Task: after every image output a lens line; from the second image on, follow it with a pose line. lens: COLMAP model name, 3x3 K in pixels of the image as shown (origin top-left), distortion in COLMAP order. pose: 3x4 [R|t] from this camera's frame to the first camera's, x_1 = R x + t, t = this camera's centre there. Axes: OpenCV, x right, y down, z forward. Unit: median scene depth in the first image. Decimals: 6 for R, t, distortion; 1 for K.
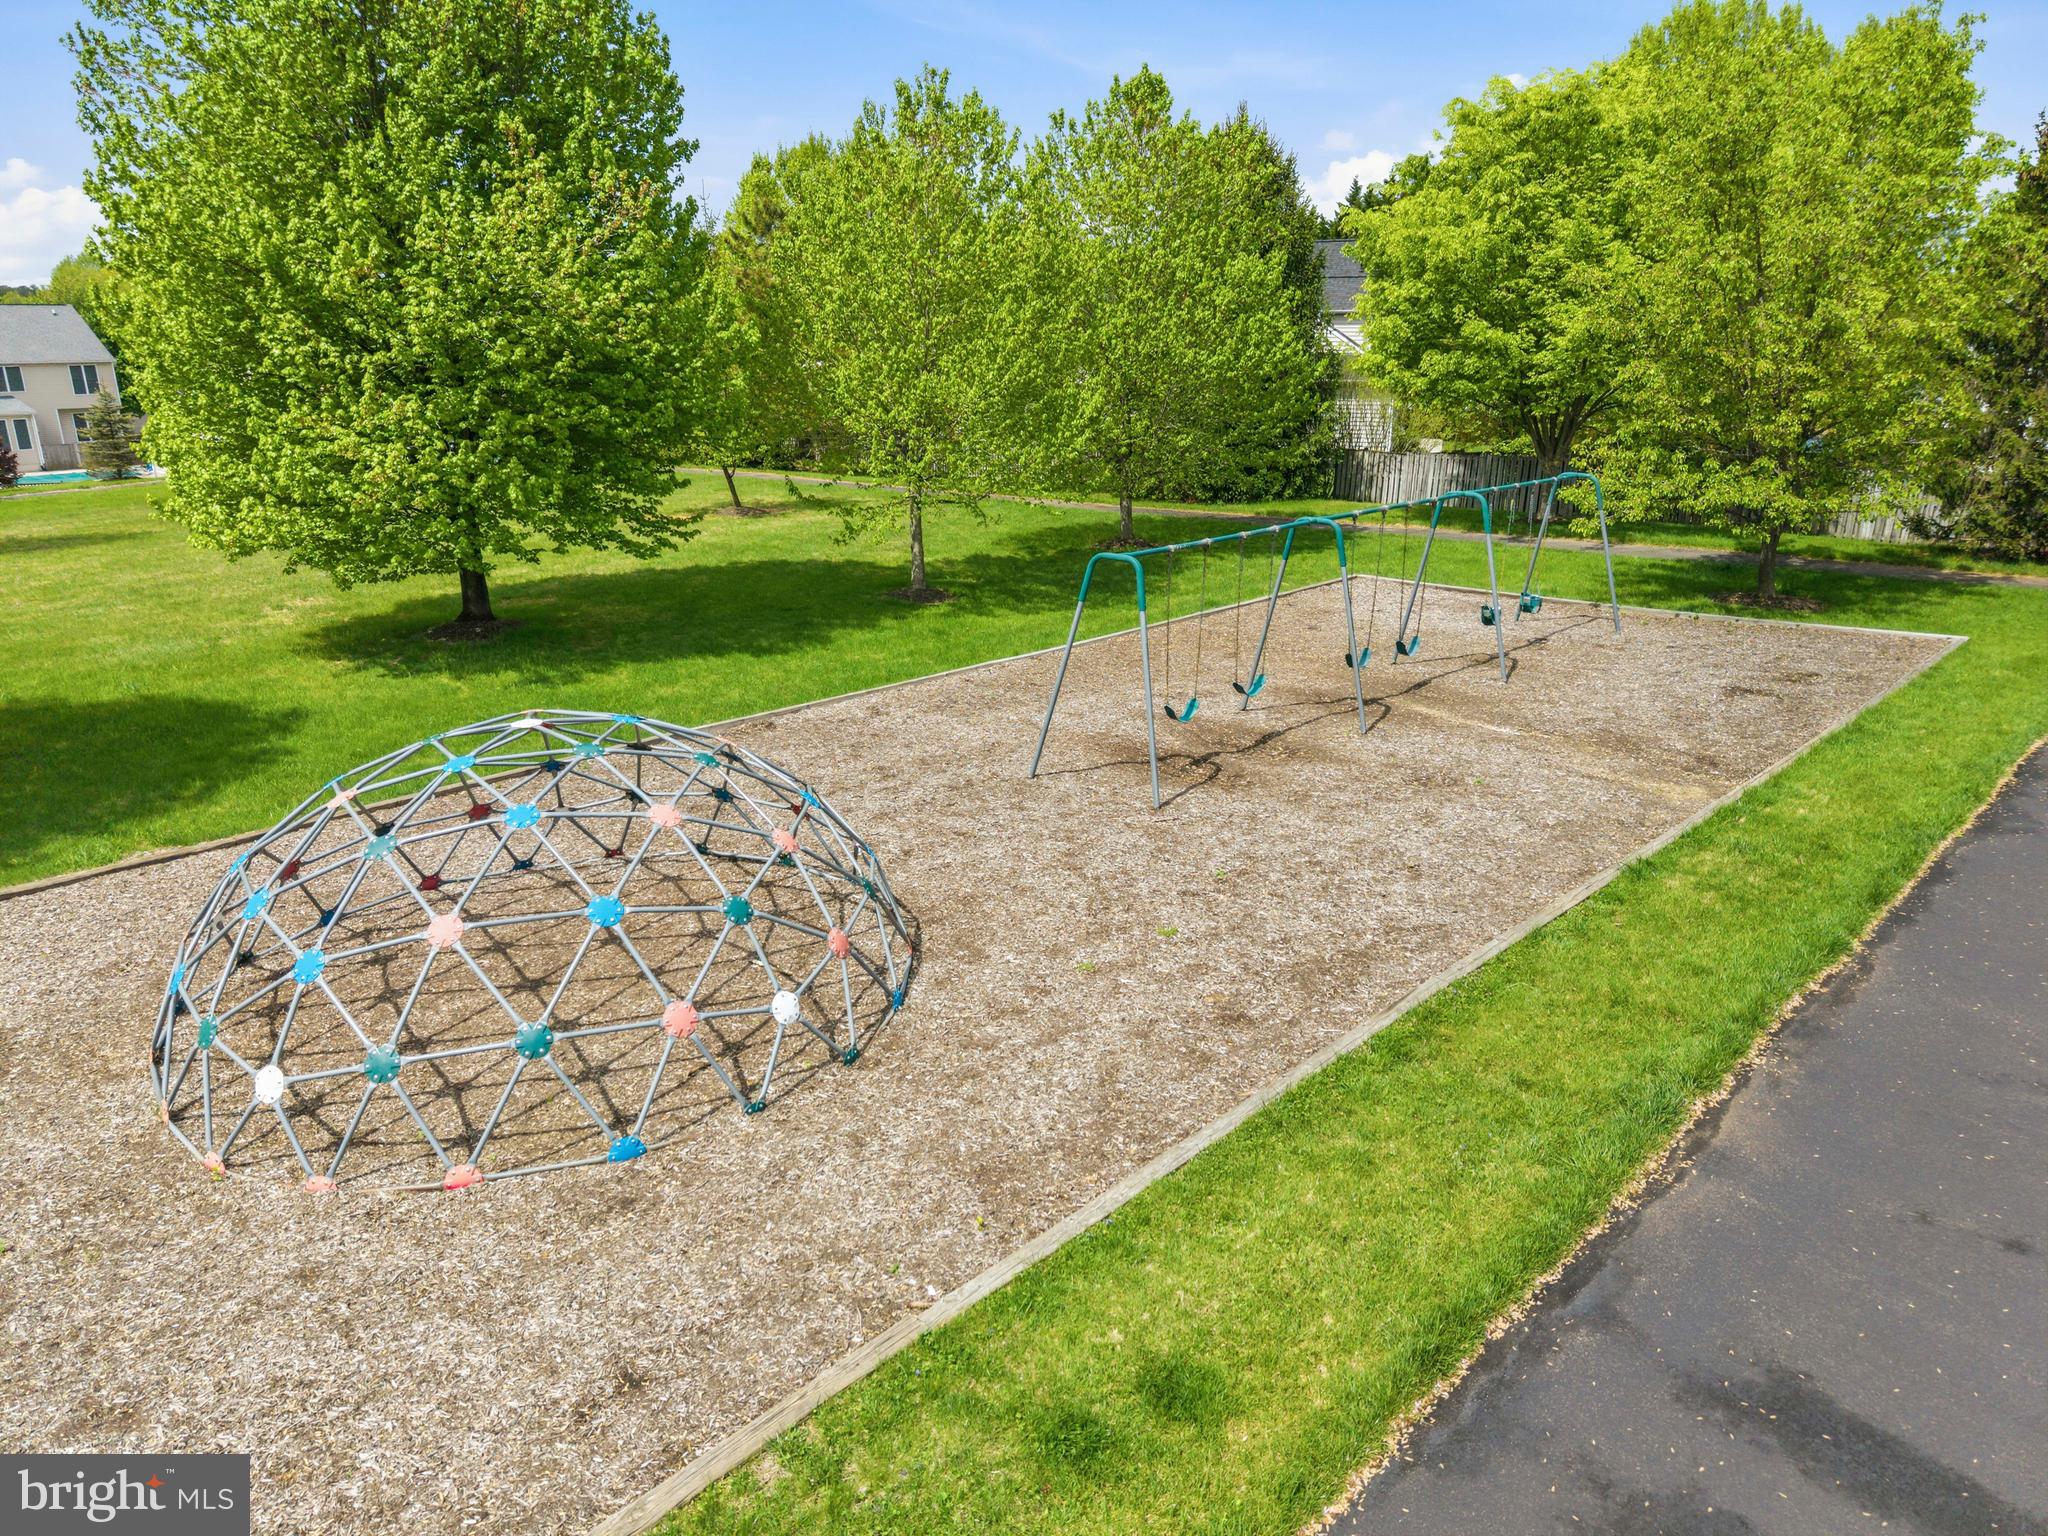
lens RADIAL K [[1419.7, 0, 1026.0], [0, 1419.7, 827.8], [0, 0, 1]] dist [-0.002215, -0.002164]
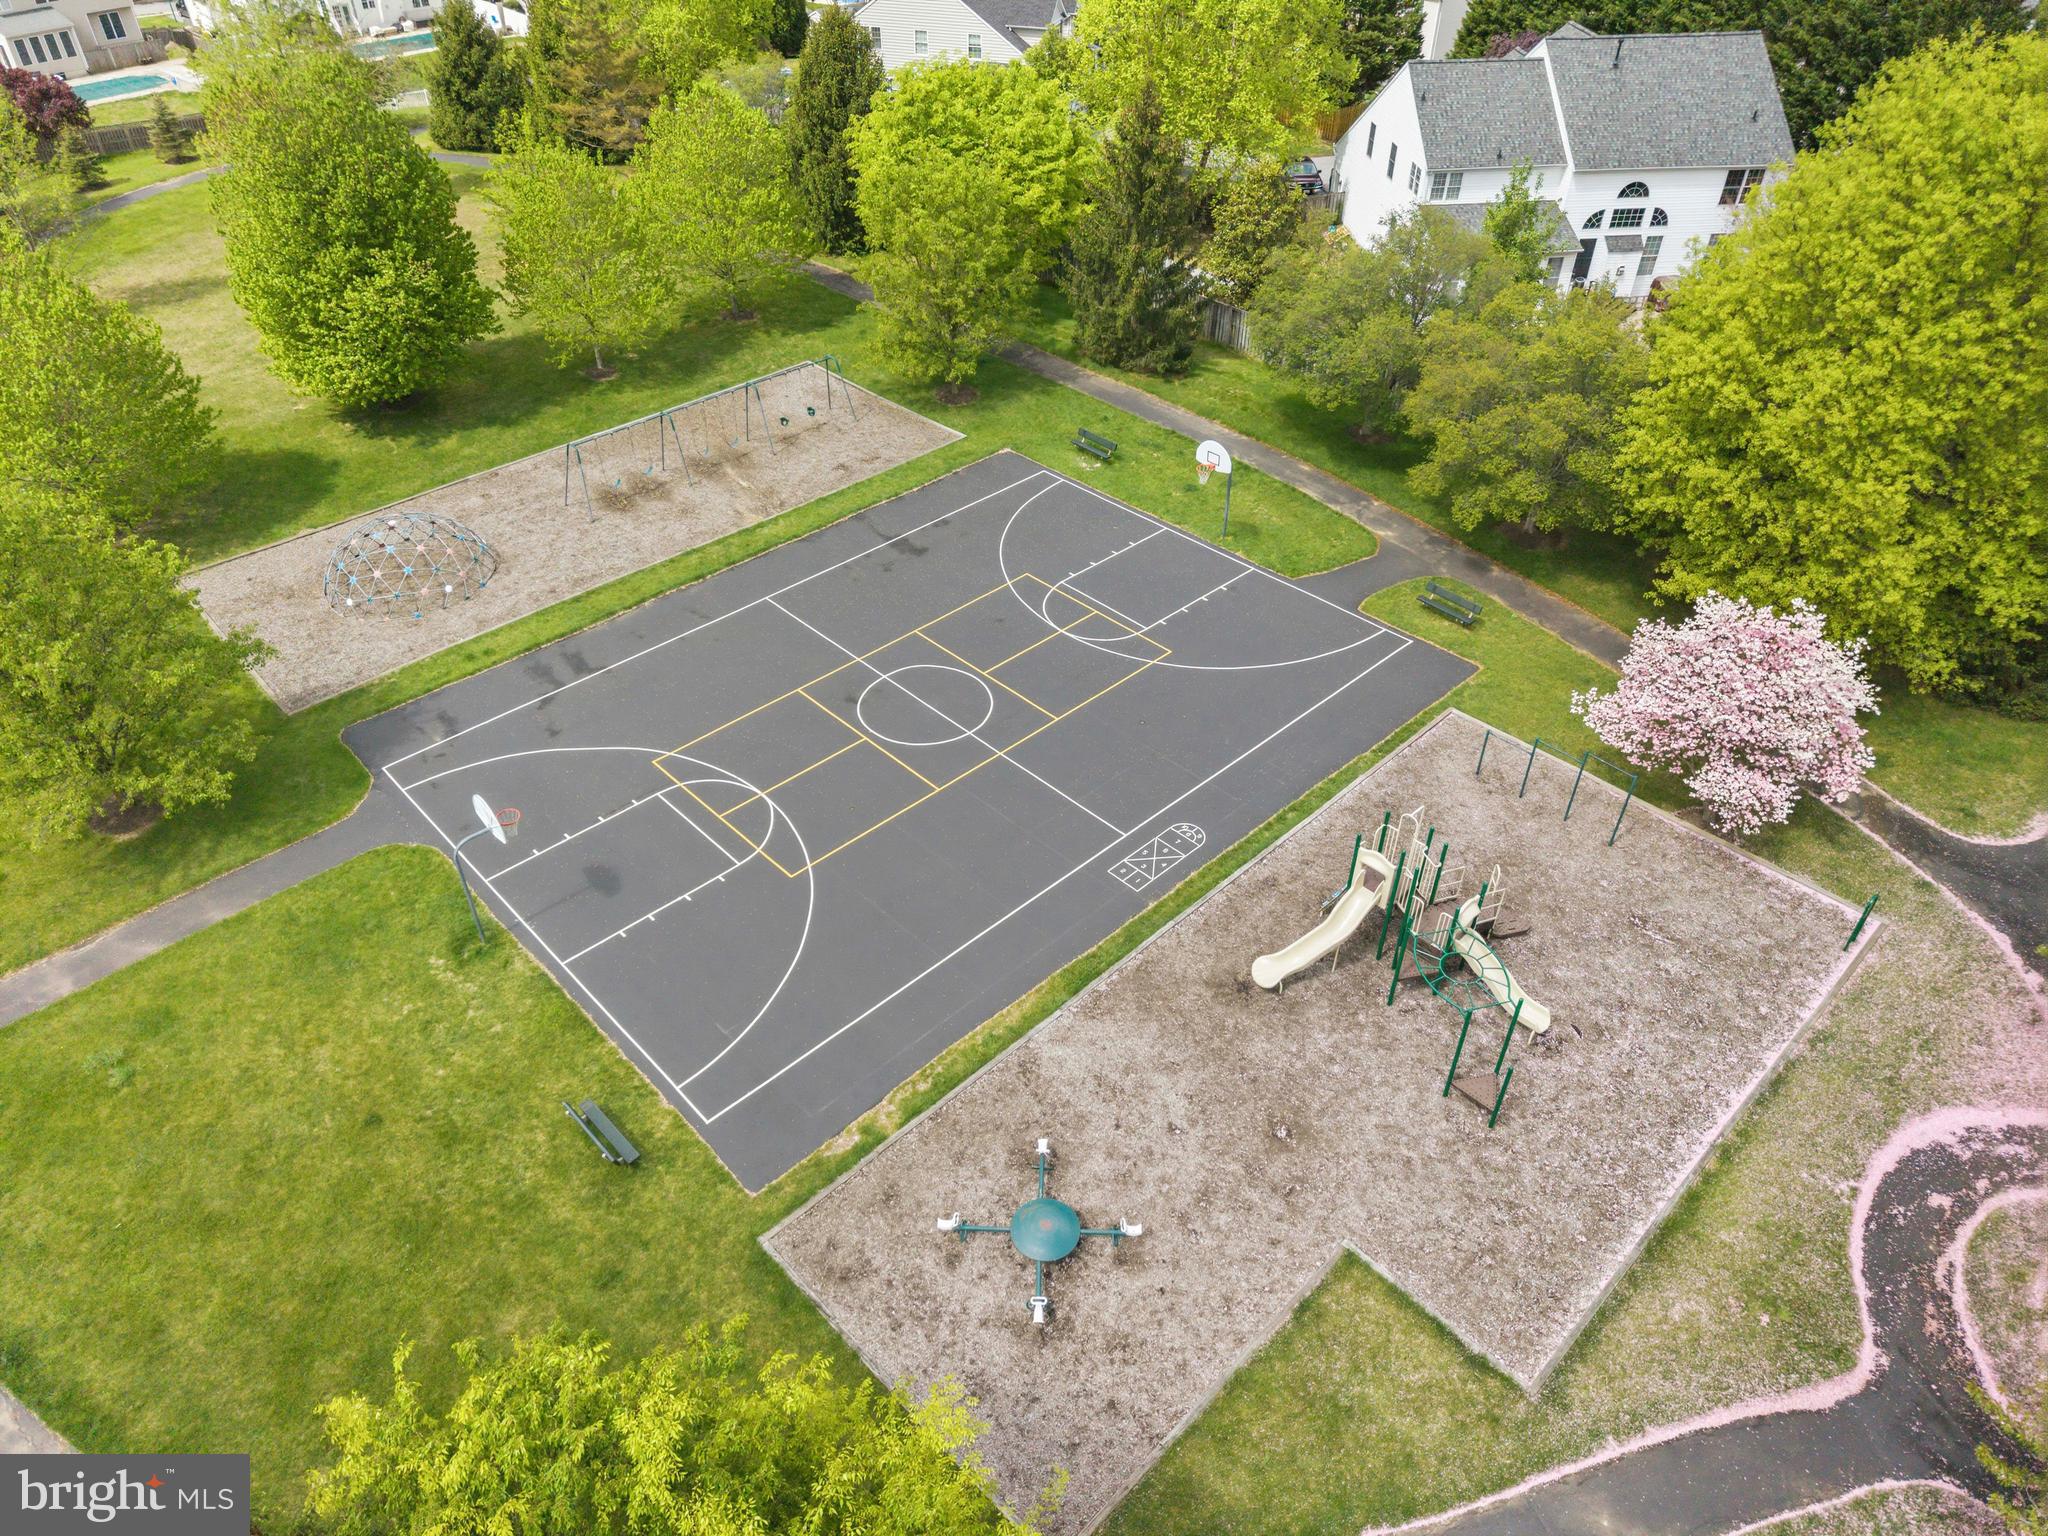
lens RADIAL K [[1361.2, 0, 1024.0], [0, 1361.2, 768.0], [0, 0, 1]] dist [0.039475, -0.046507]
pose [[0.999726, 0.011897, -0.020162, 0.757965], [-0.004304, 0.939966, 0.341240, -0.367209], [0.023011, -0.341060, 0.939760, -1.429361]]
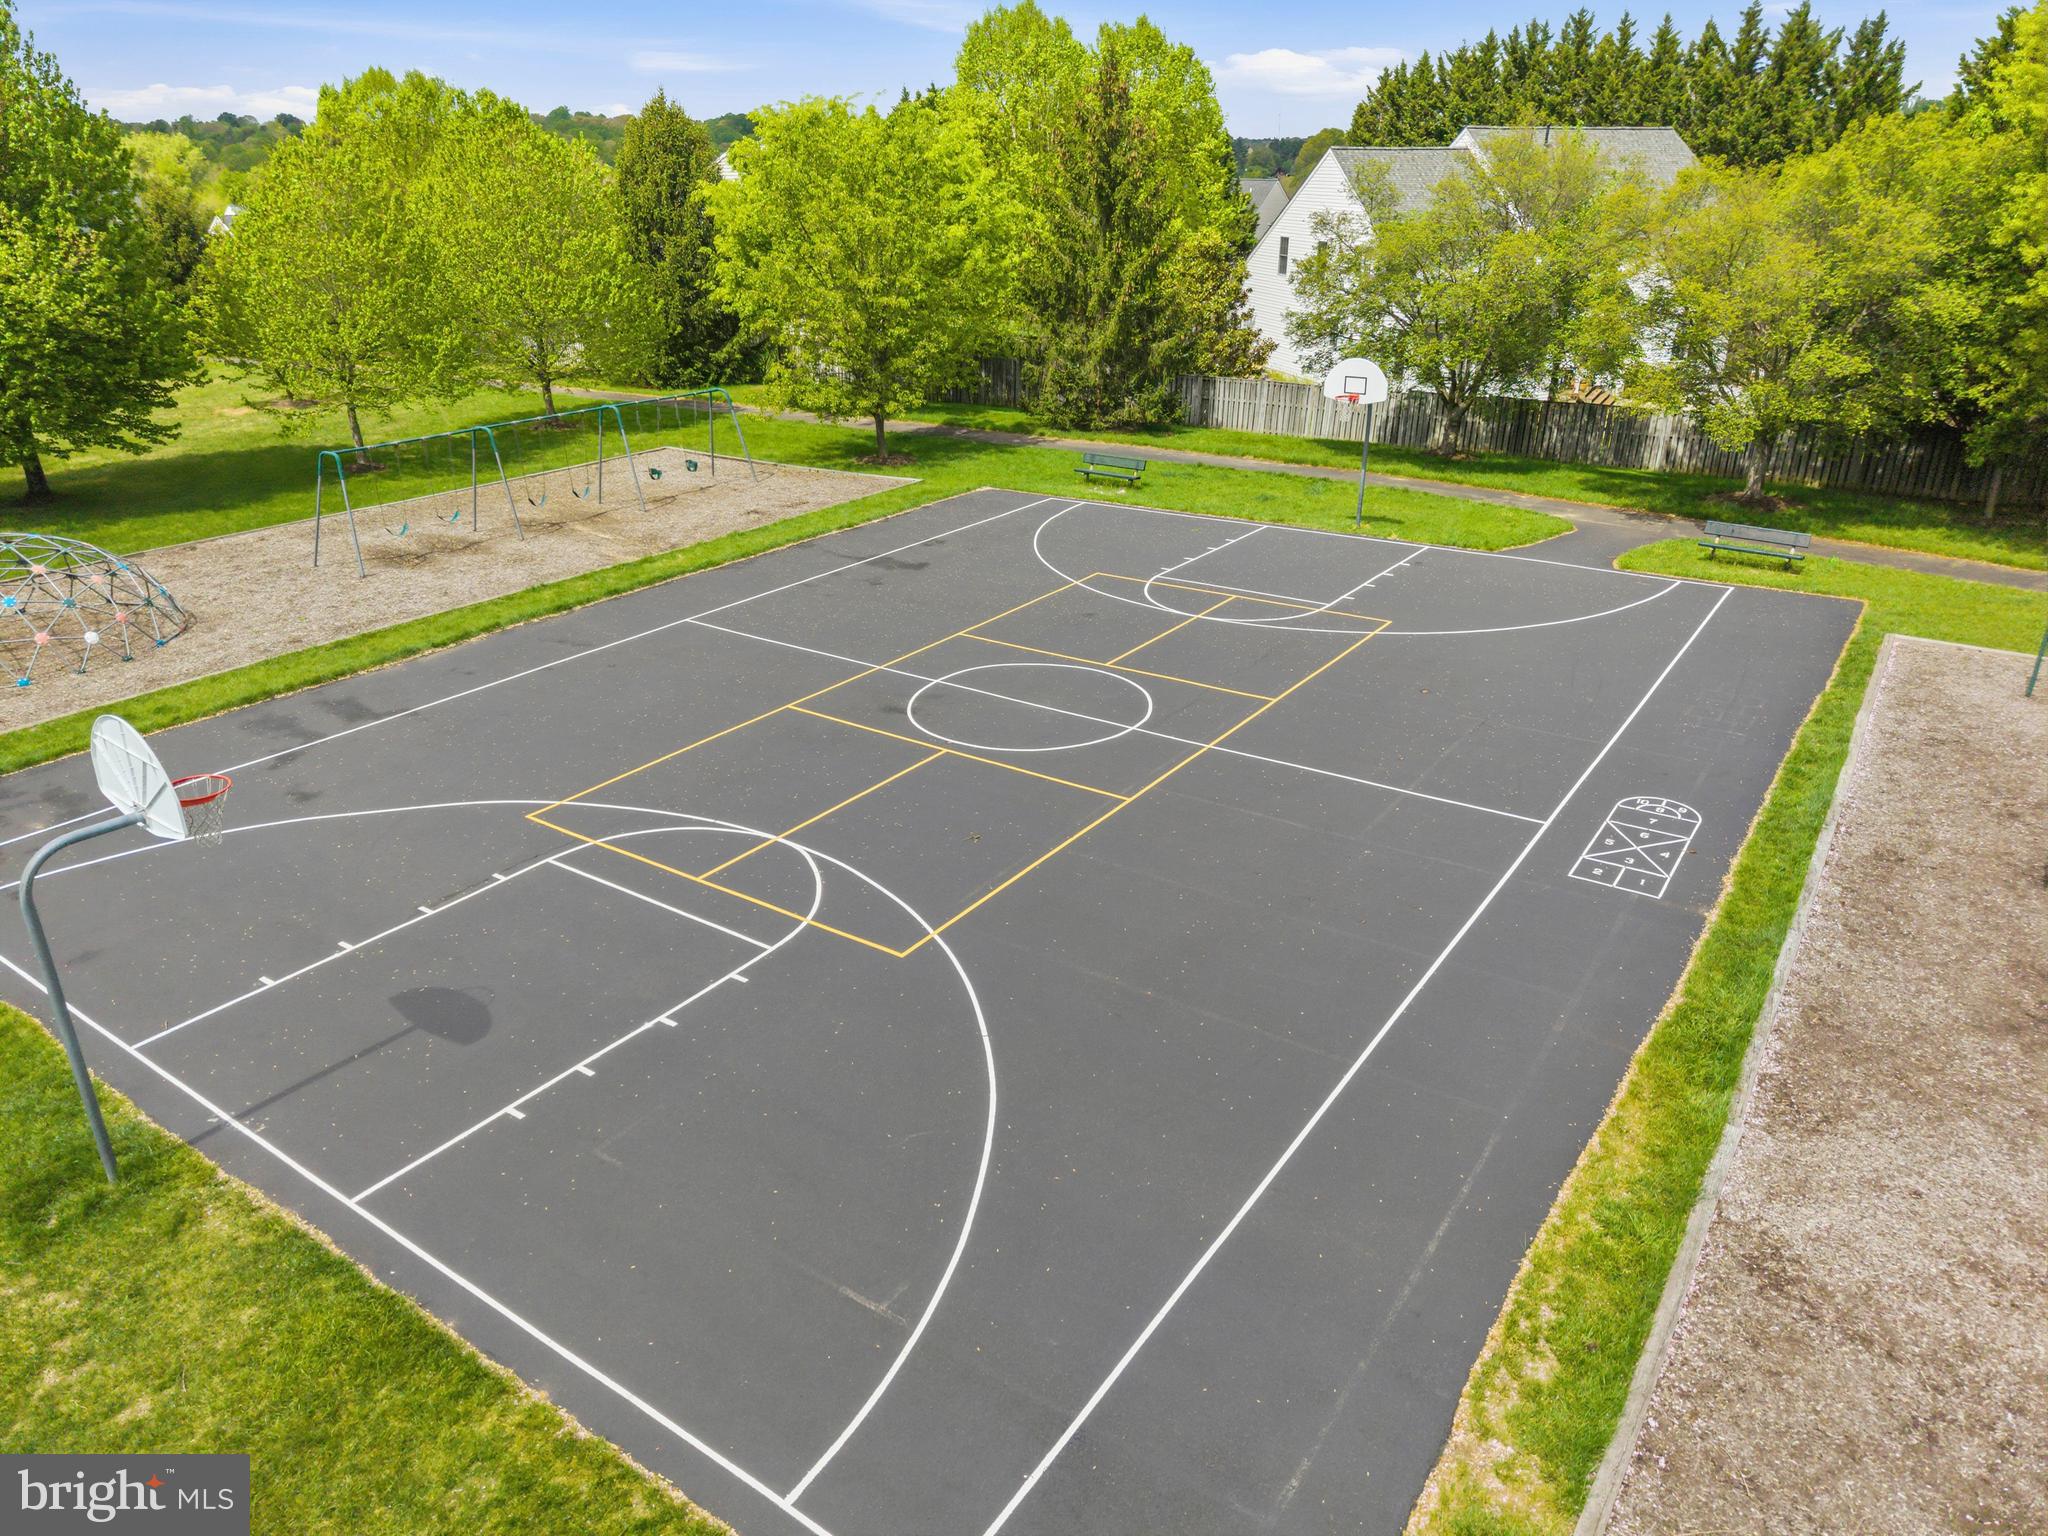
lens RADIAL K [[1356.6, 0, 1011.5], [0, 1356.6, 773.4], [0, 0, 1]] dist [0.033948, -0.024909]
pose [[0.984707, -0.072569, 0.158383, 0.436518], [0.060587, 0.995014, 0.079217, 0.109750], [-0.163342, -0.068410, 0.984195, -0.728083]]
